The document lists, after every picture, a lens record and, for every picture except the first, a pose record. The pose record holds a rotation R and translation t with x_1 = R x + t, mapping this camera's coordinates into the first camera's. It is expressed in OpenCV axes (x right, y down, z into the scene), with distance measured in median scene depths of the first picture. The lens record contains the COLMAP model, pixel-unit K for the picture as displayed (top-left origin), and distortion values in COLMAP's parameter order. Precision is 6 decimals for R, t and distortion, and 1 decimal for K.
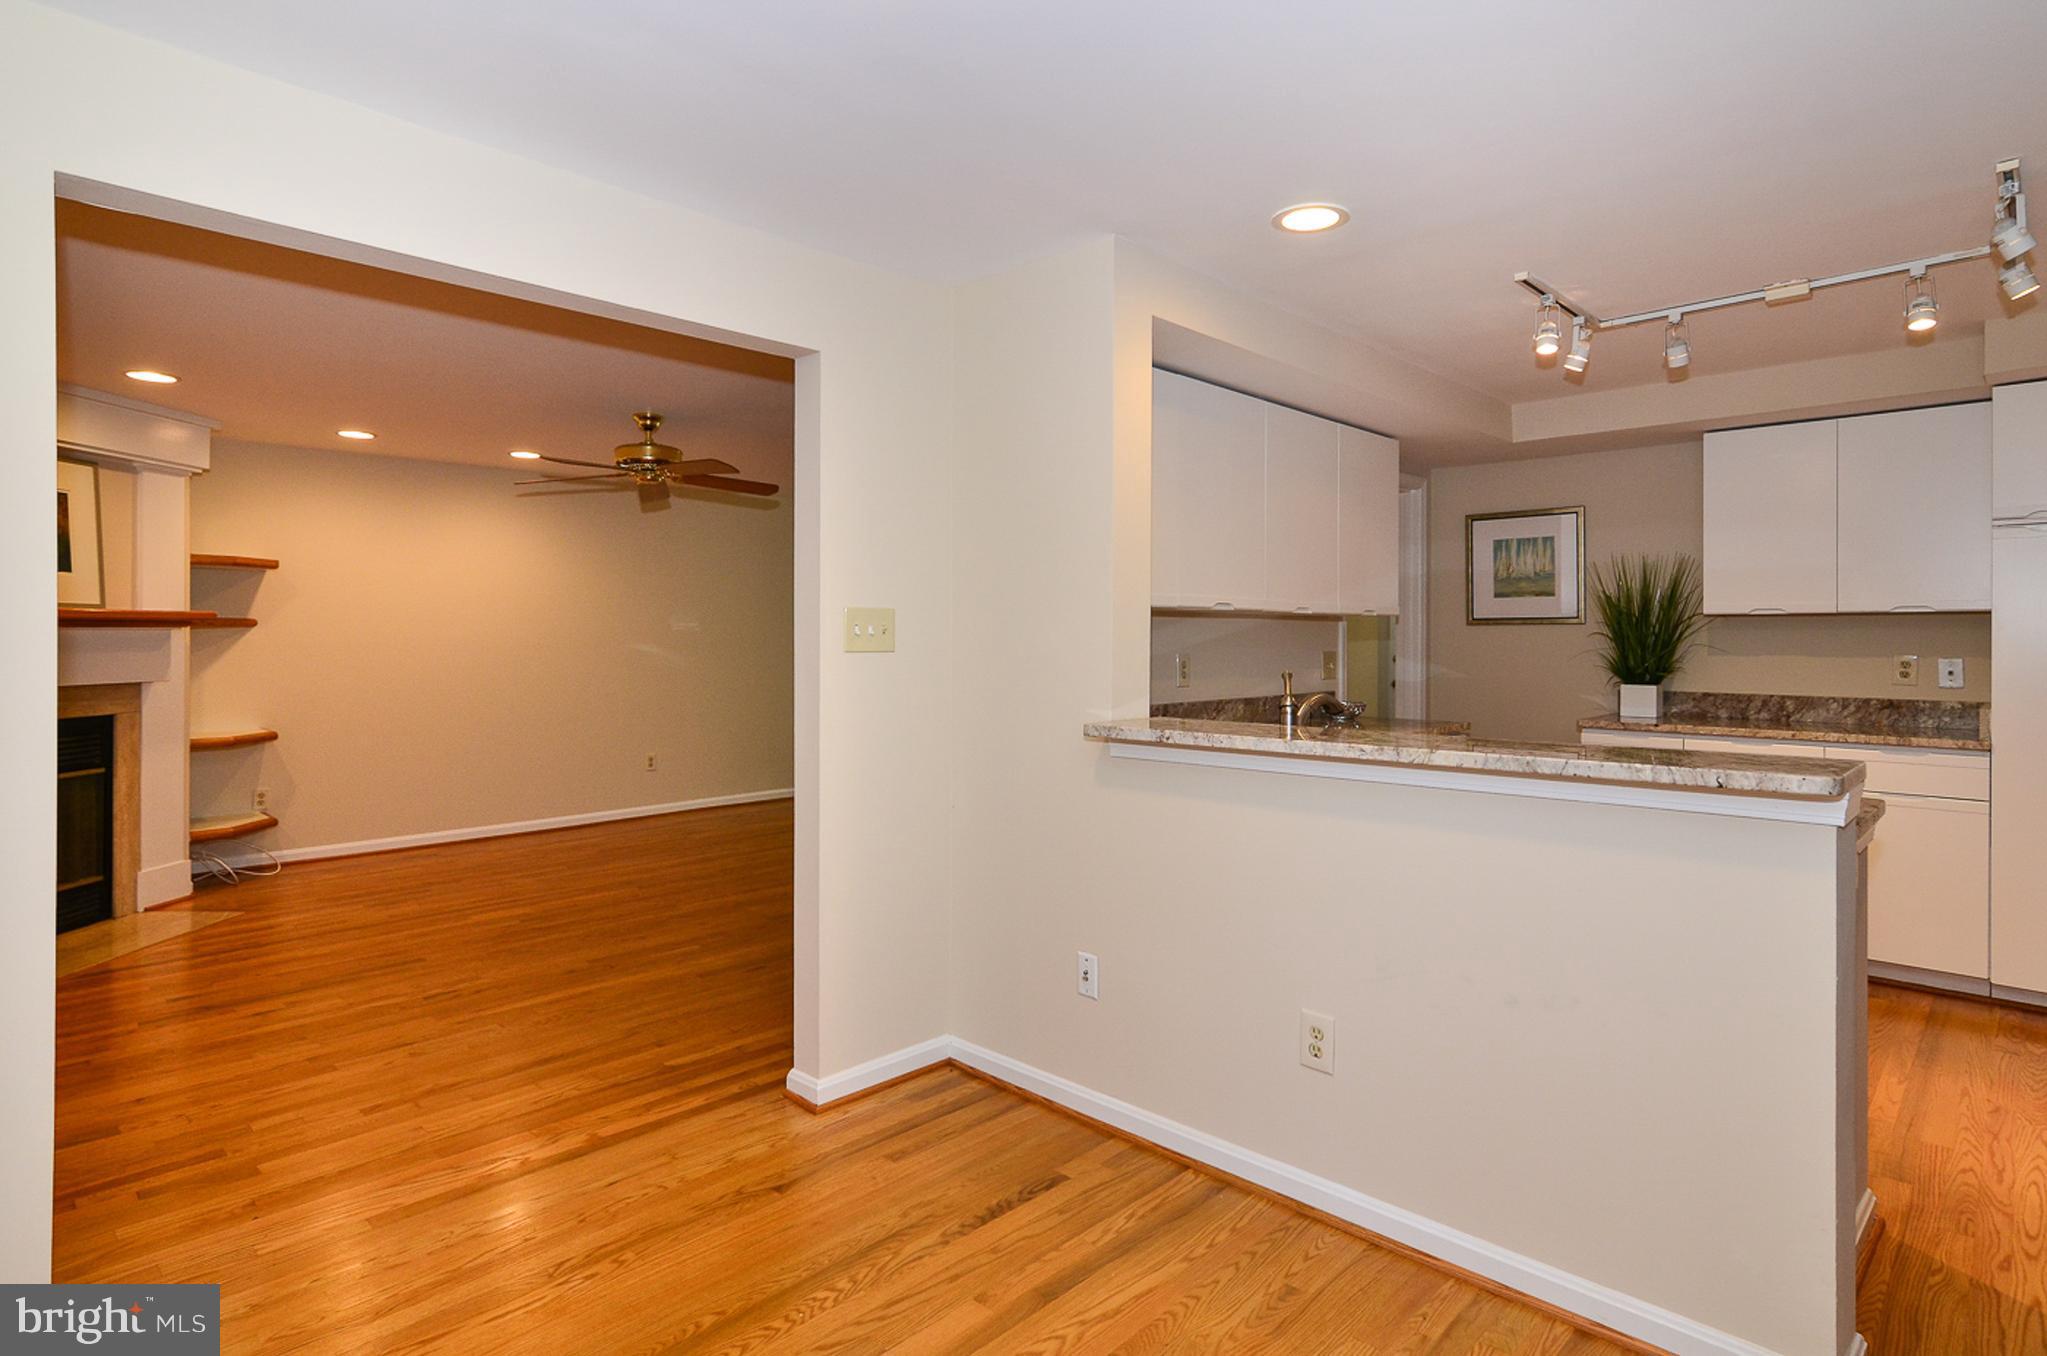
lens RADIAL K [[1045.0, 0, 1018.7], [0, 1045.0, 632.6], [0, 0, 1]] dist [-0.016699, 0.009473]
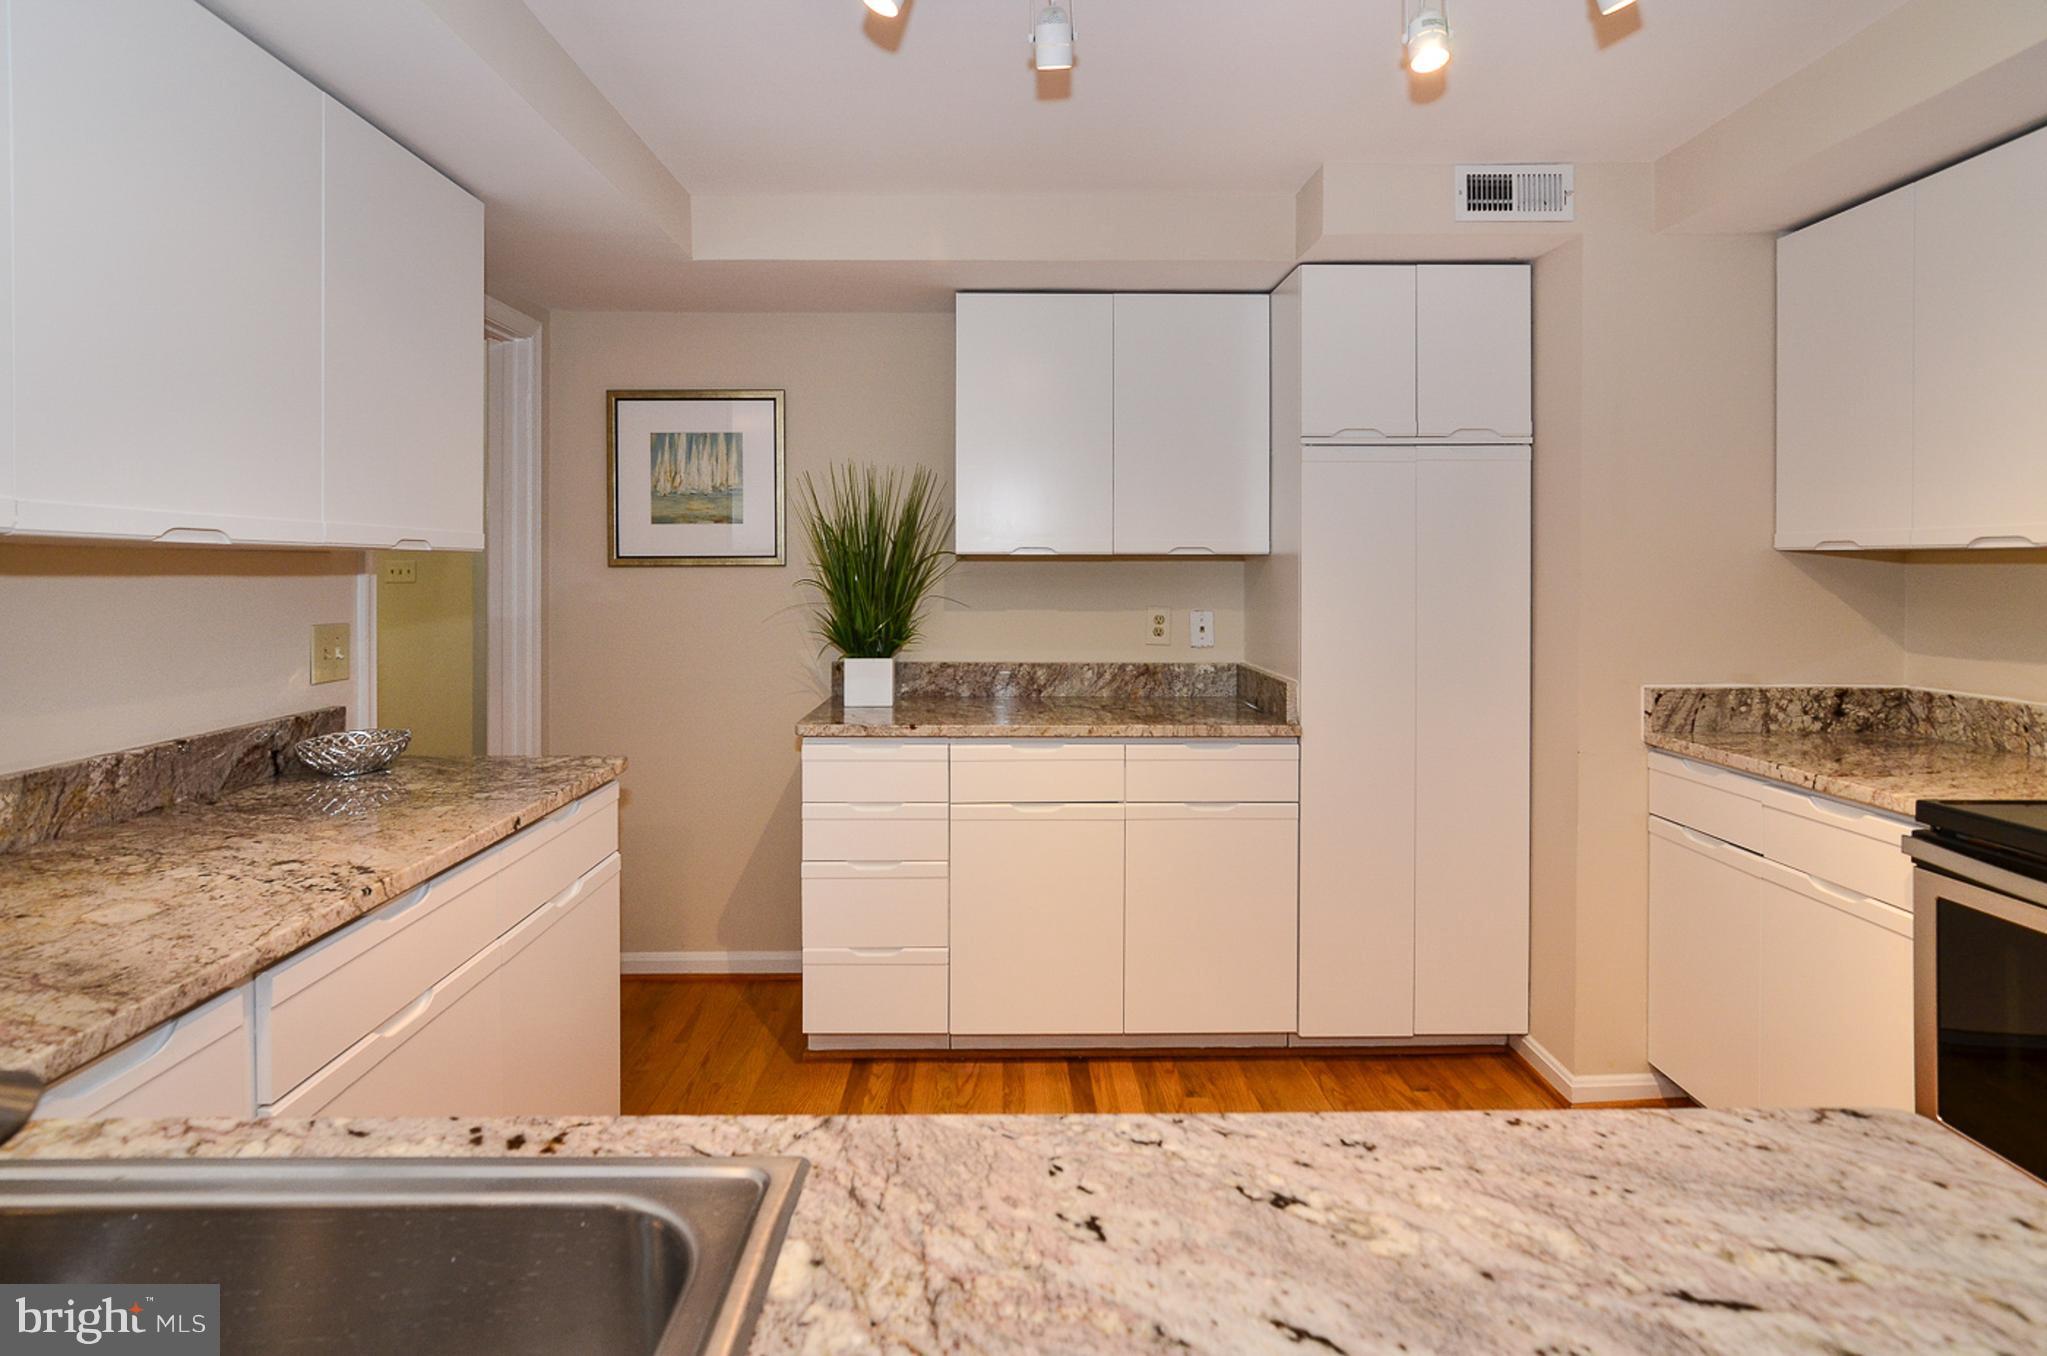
lens RADIAL K [[1083.5, 0, 1029.5], [0, 1083.5, 576.4], [0, 0, 1]] dist [0.004067, 0.000468]
pose [[0.698498, -0.009451, 0.715549, 0.167991], [0.000839, 0.999923, 0.012387, -0.011198], [-0.715611, -0.008052, 0.698452, 0.436130]]
